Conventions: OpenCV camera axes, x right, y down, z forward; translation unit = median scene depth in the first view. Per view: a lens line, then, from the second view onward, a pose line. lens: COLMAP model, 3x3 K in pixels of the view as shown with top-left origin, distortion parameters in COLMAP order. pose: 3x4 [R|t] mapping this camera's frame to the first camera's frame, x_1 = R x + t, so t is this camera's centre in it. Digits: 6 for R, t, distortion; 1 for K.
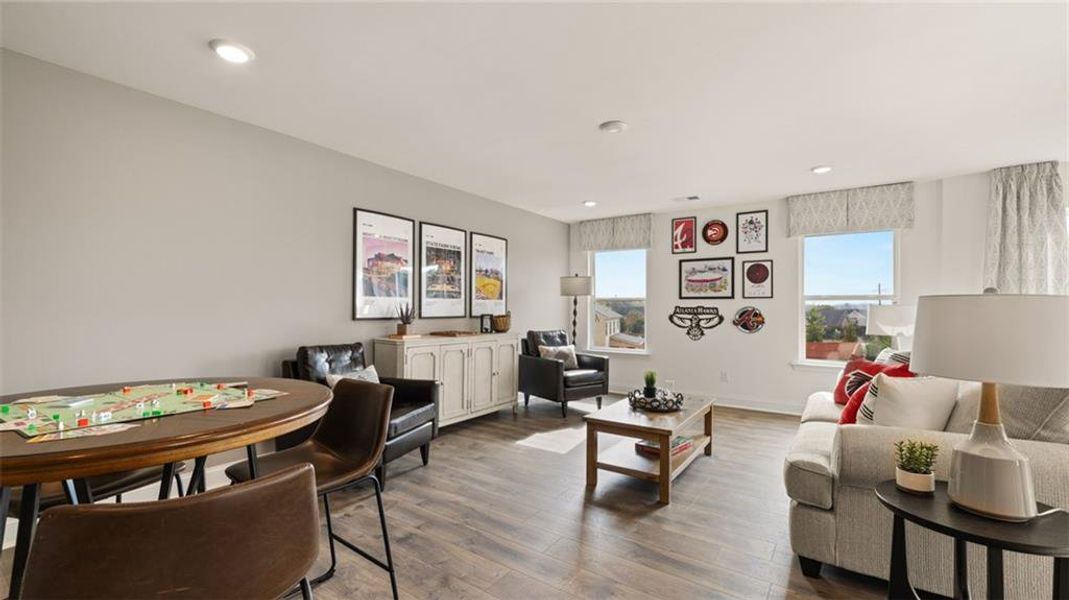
lens RADIAL K [[447.9, 0, 532.2], [0, 447.9, 304.6], [0, 0, 1]] dist [-0.002347, -0.000125]
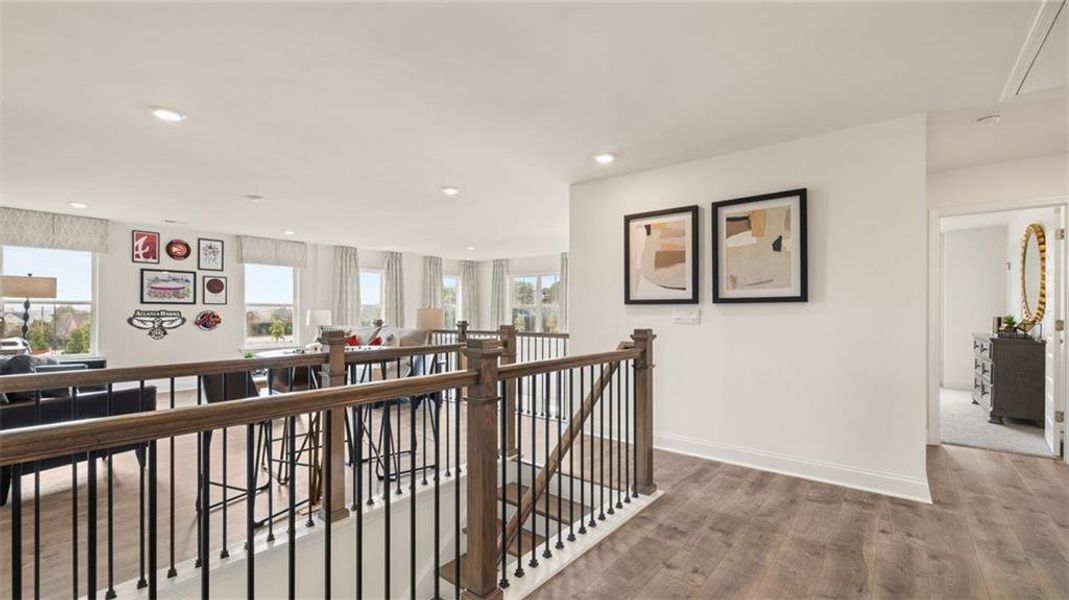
lens RADIAL K [[447.9, 0, 533.8], [0, 447.9, 308.0], [0, 0, 1]] dist [-0.002347, -0.000125]
pose [[0.083499, 0.006966, 0.996484, -0.772163], [-0.006016, 0.999961, -0.006486, -0.000221], [-0.996490, -0.005453, 0.083538, -0.075005]]
